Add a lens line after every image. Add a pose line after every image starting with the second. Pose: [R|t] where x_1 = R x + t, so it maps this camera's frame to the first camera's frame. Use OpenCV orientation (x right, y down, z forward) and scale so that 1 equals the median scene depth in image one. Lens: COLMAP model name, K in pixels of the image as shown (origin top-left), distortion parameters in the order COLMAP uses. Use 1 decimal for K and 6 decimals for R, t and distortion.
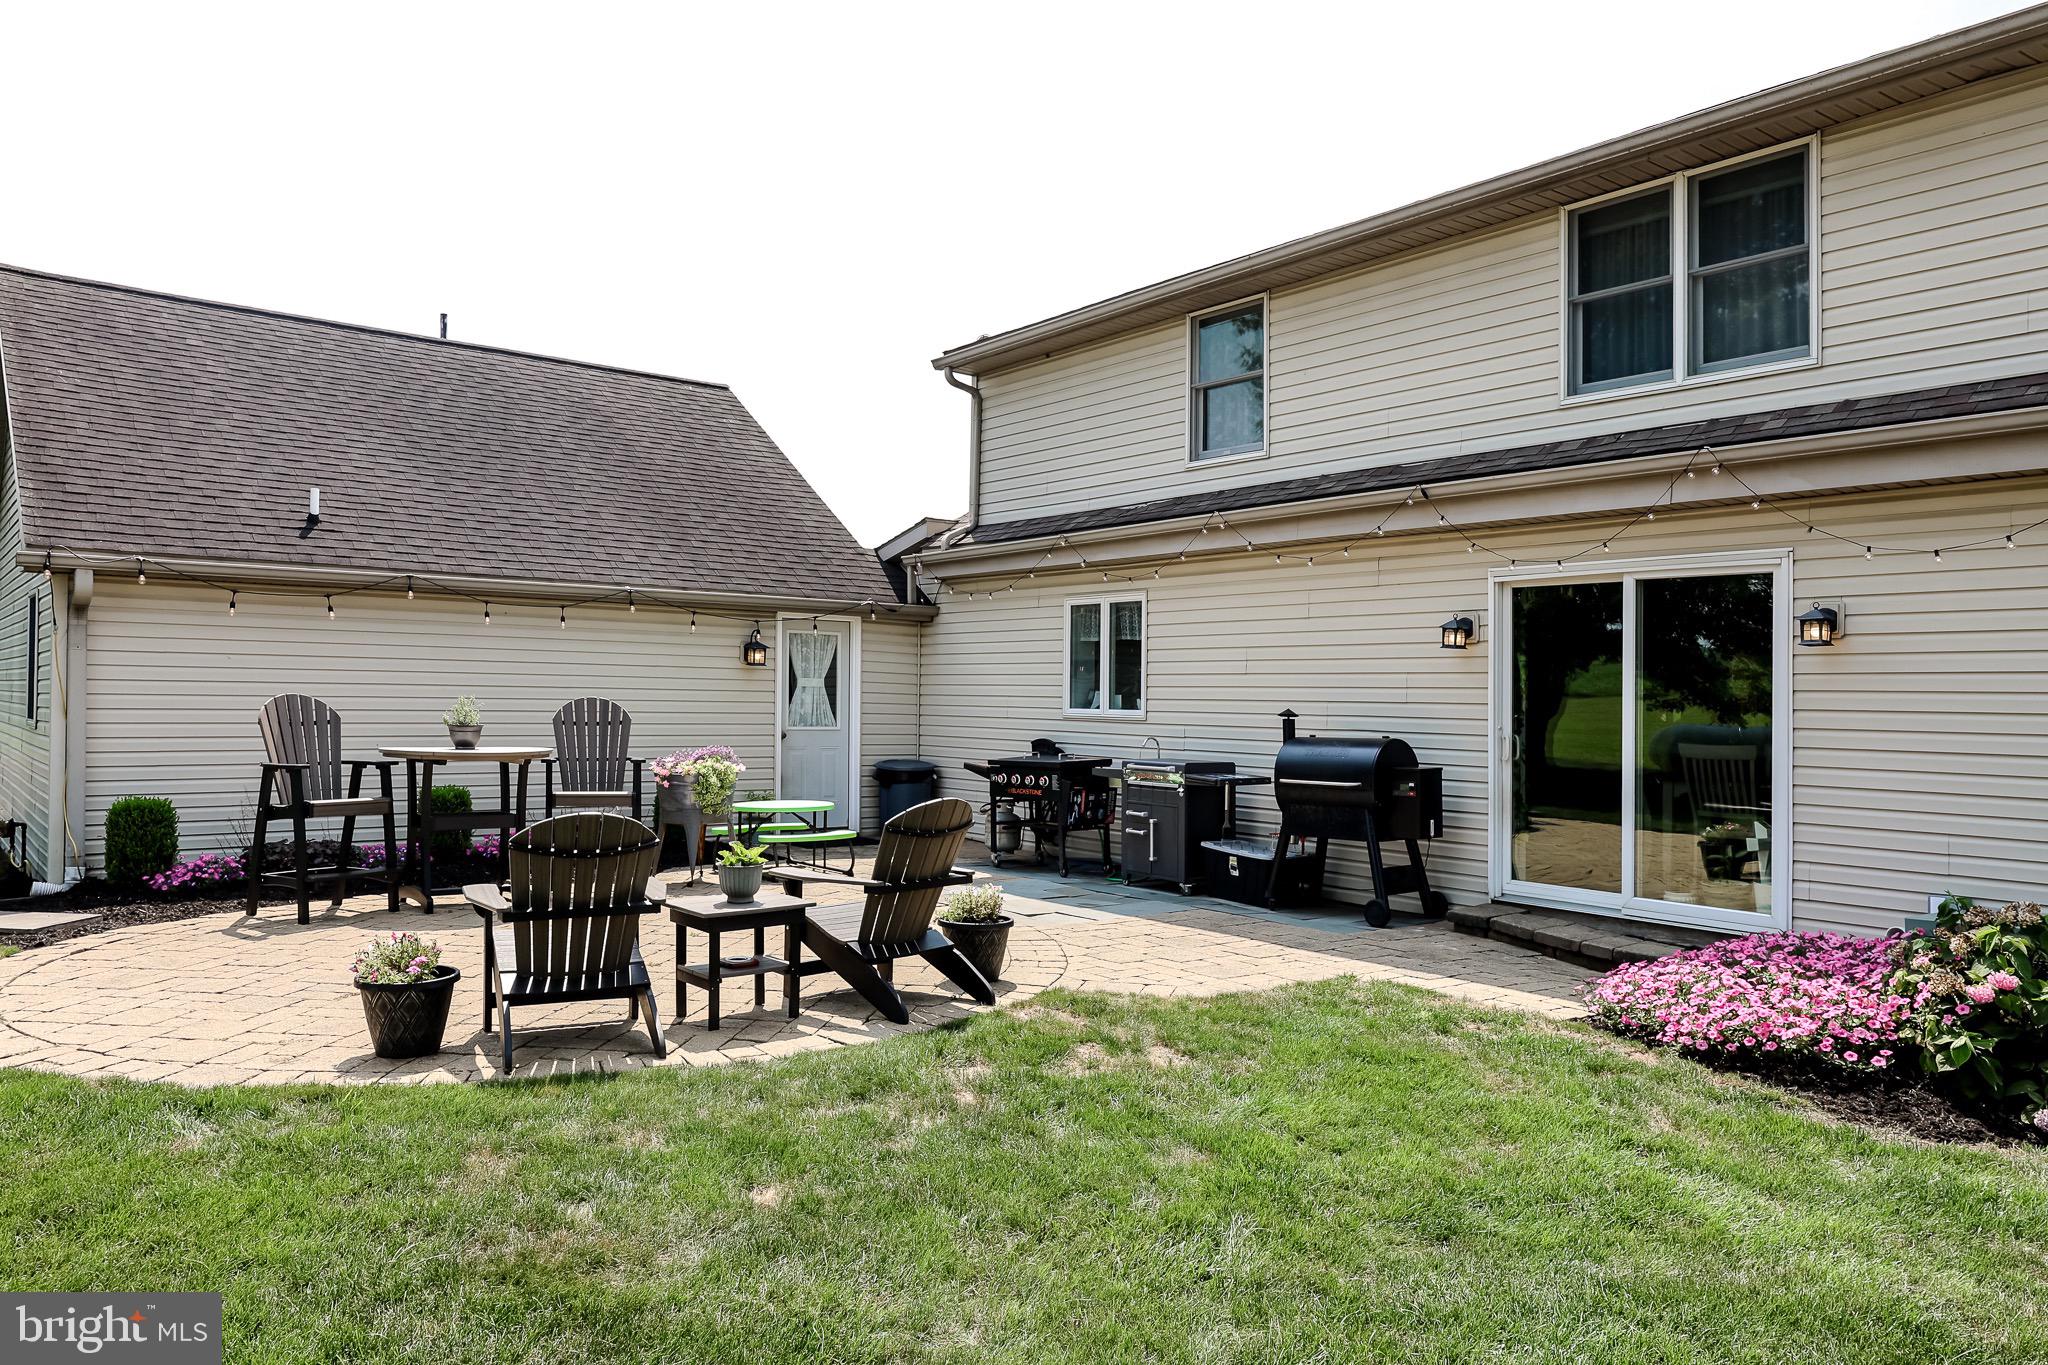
lens RADIAL K [[1505.5, 0, 1052.0], [0, 1505.5, 669.0], [0, 0, 1]] dist [-0.006663, 0.008942]
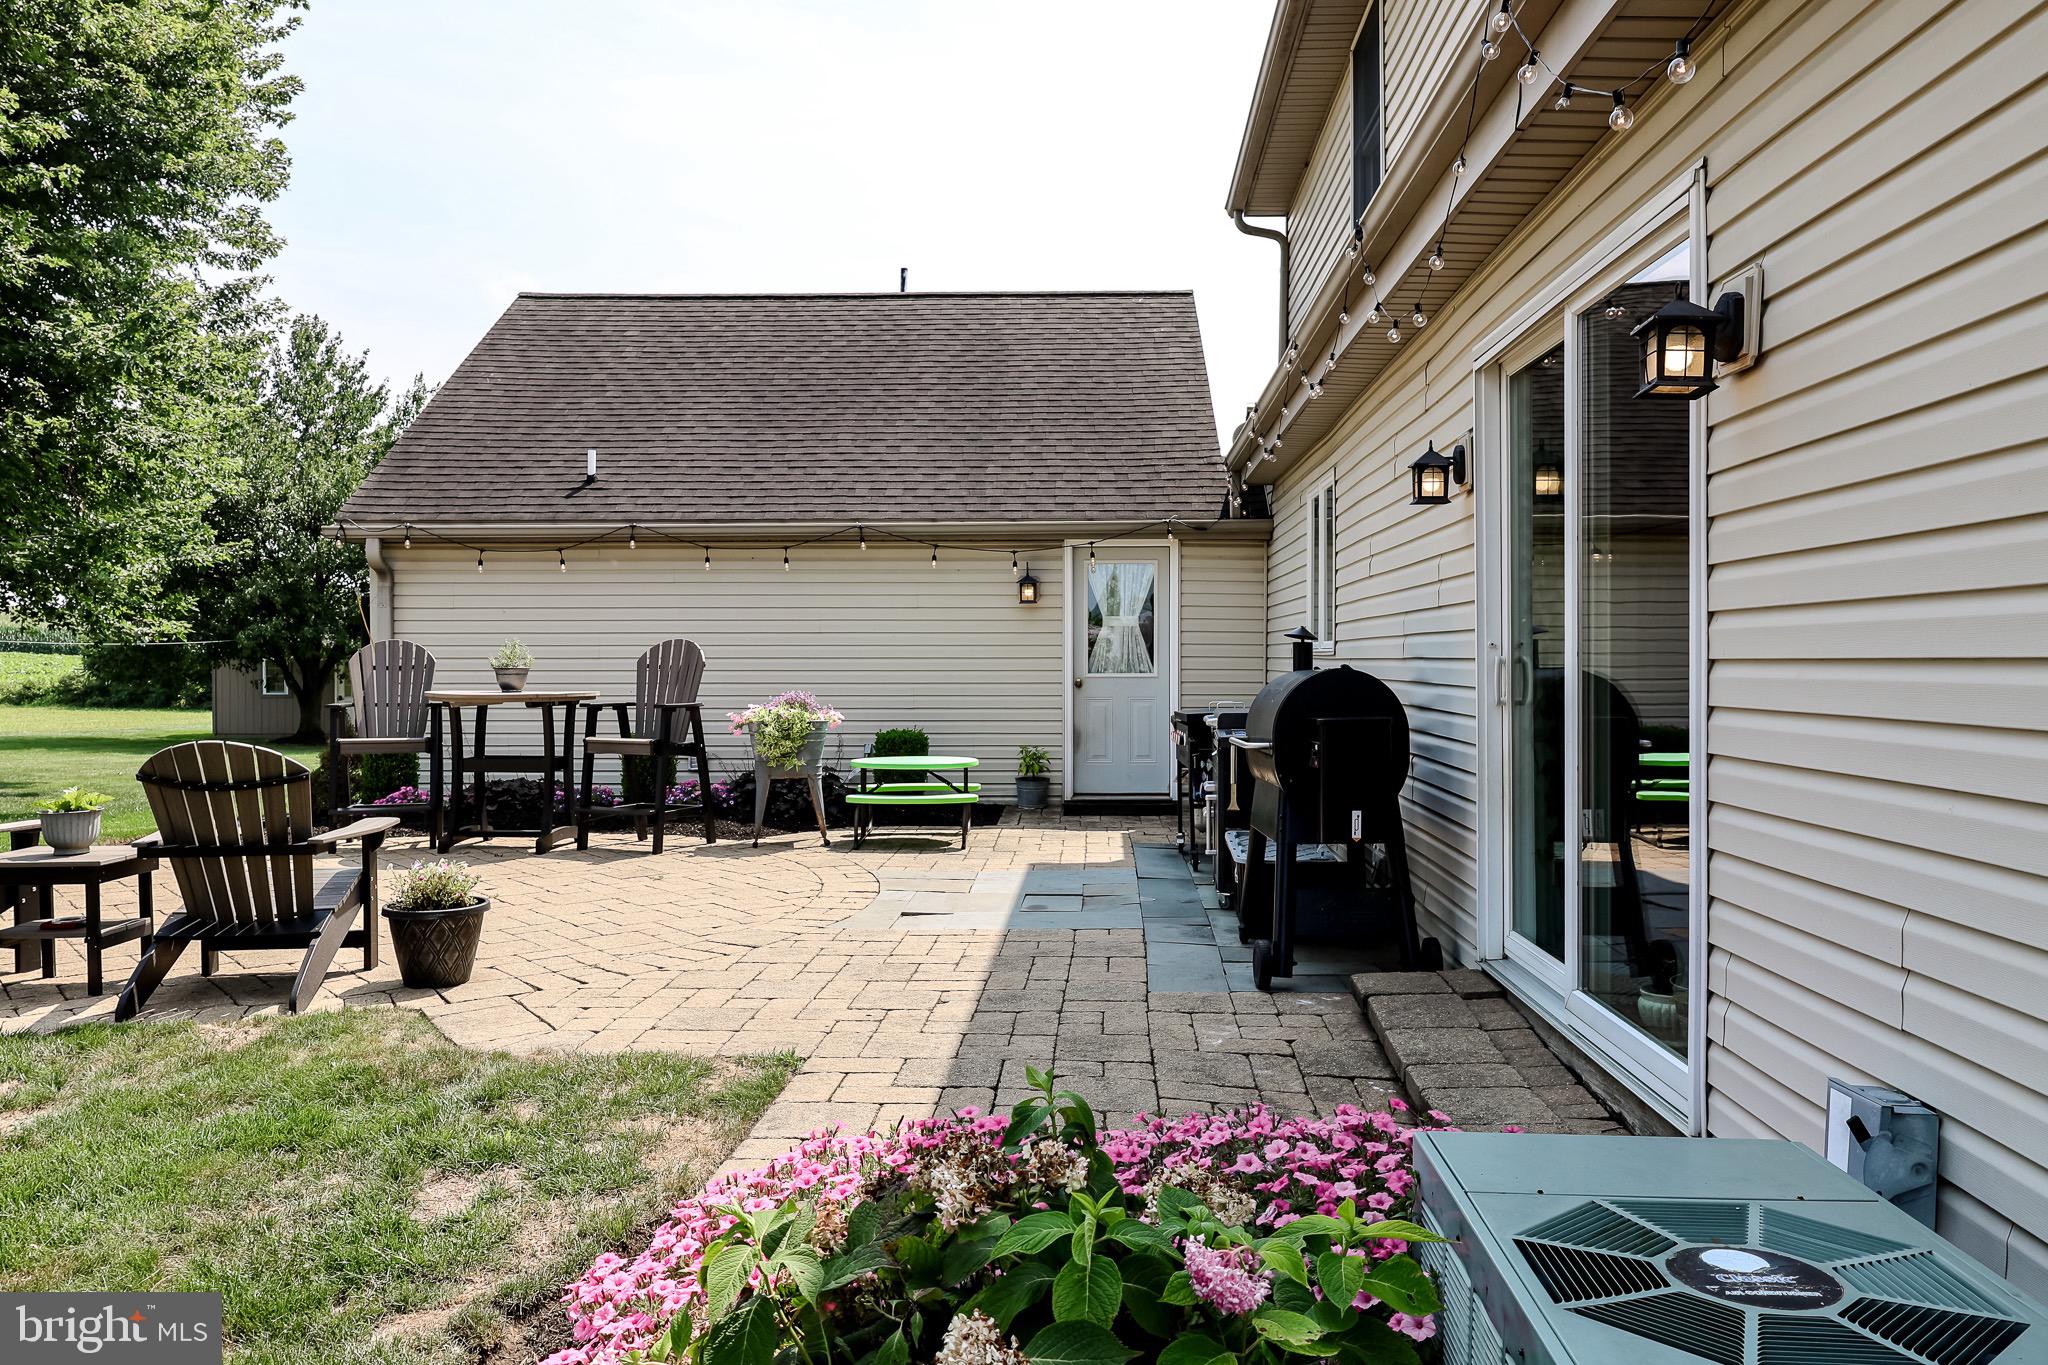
lens RADIAL K [[1505.5, 0, 1011.0], [0, 1505.5, 671.1], [0, 0, 1]] dist [-0.006663, 0.008942]
pose [[0.747023, -0.013627, -0.664659, 0.462824], [0.027532, 0.999566, 0.010449, 0.034373], [0.664228, -0.026105, 0.747074, 0.435299]]
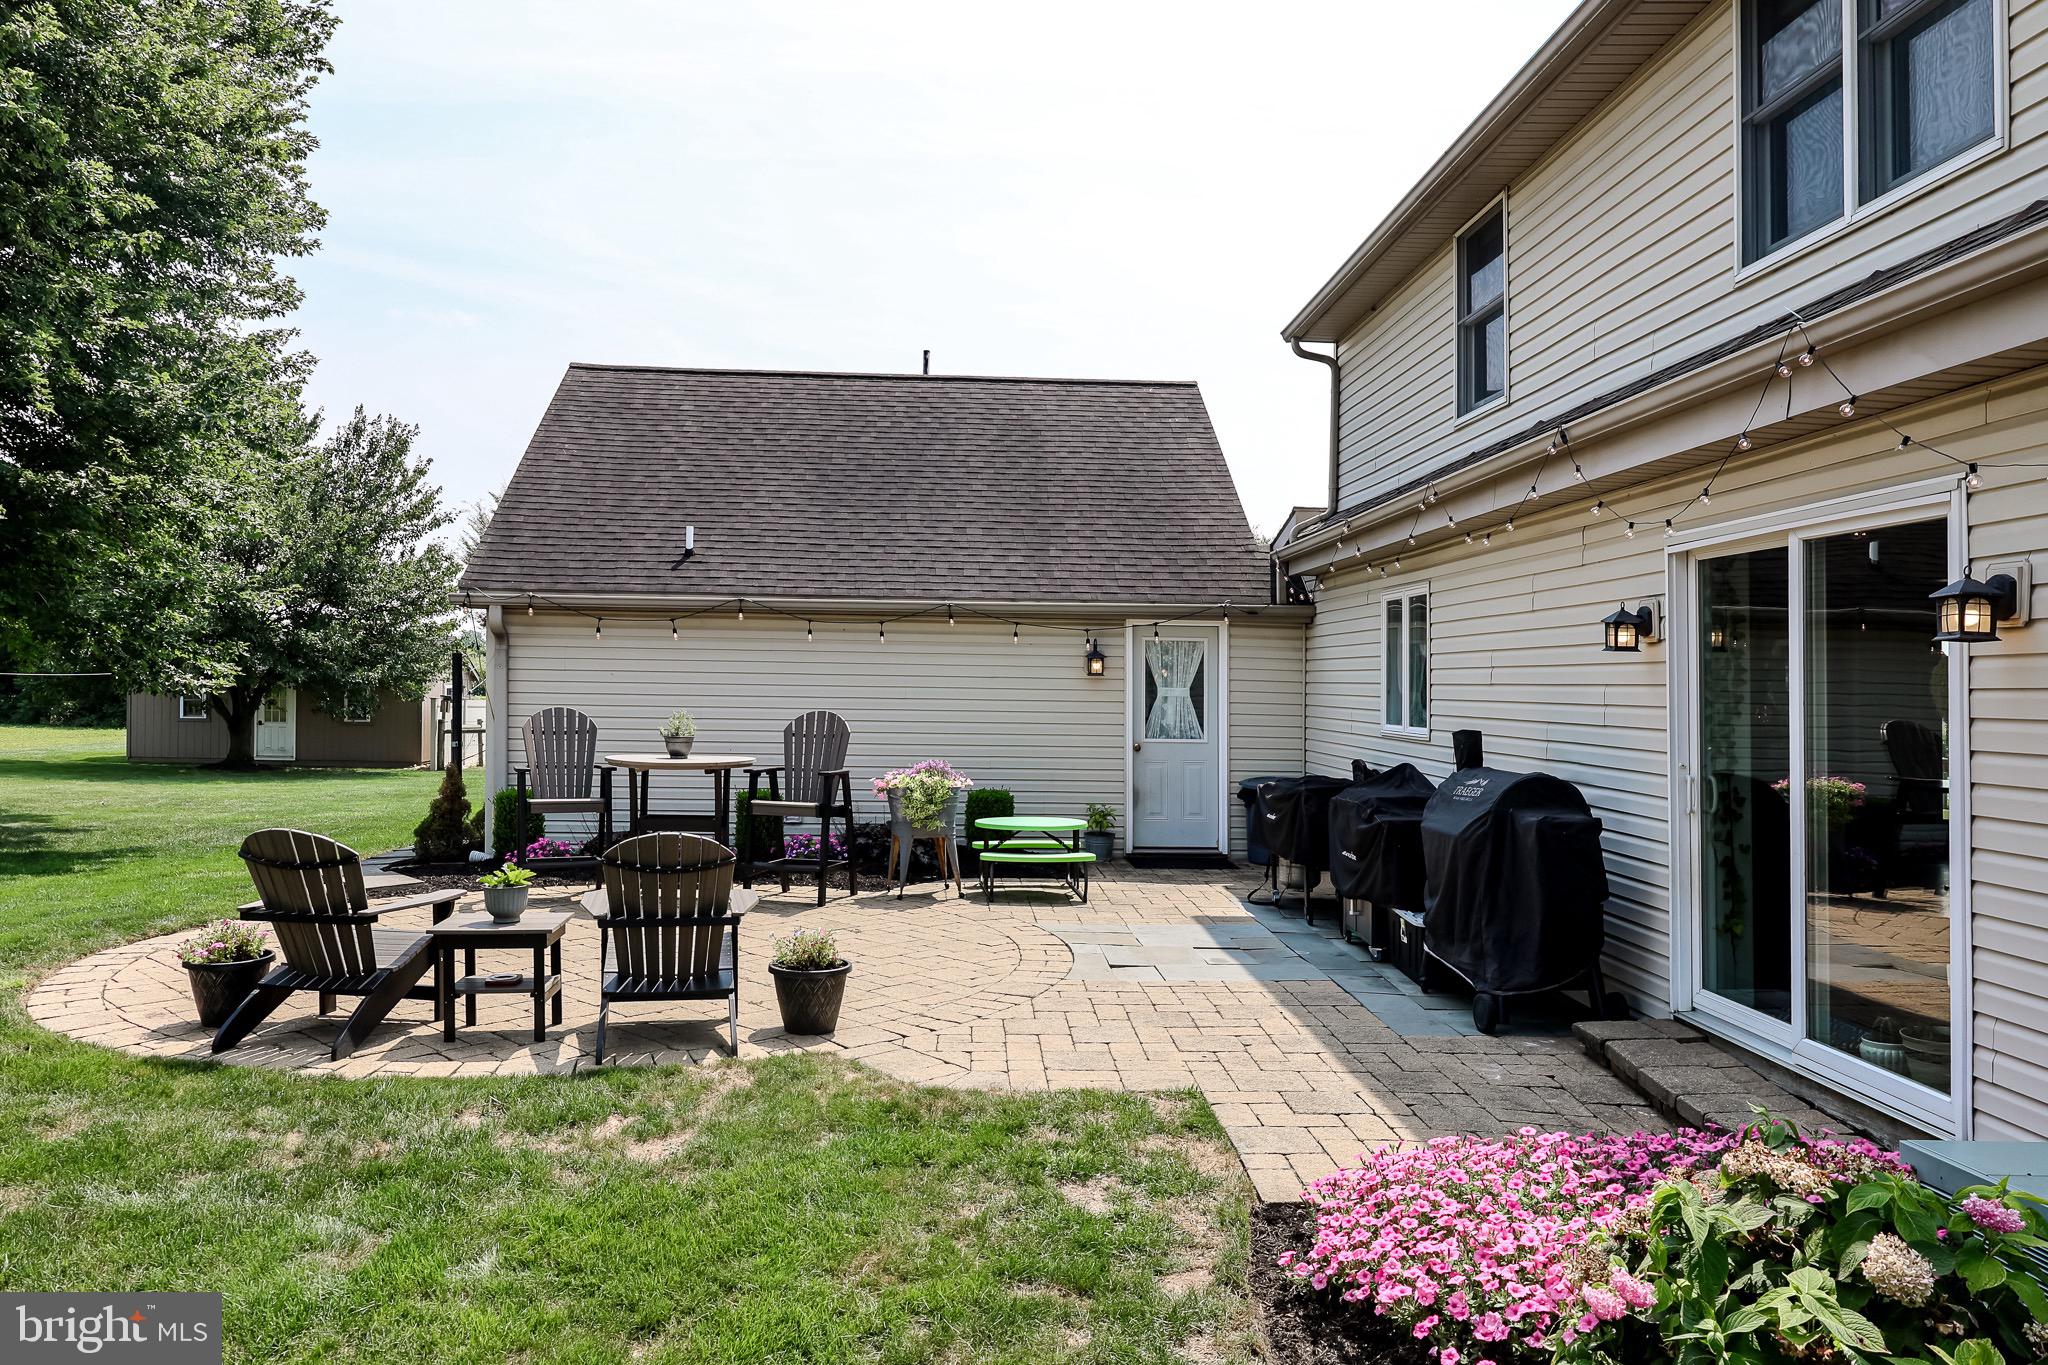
lens RADIAL K [[1505.5, 0, 966.1], [0, 1505.5, 661.2], [0, 0, 1]] dist [-0.006663, 0.008942]
pose [[0.798927, -0.013409, -0.601279, 0.396946], [0.010910, 0.999910, -0.007802, -0.006105], [0.601330, -0.000327, 0.799001, 0.225251]]
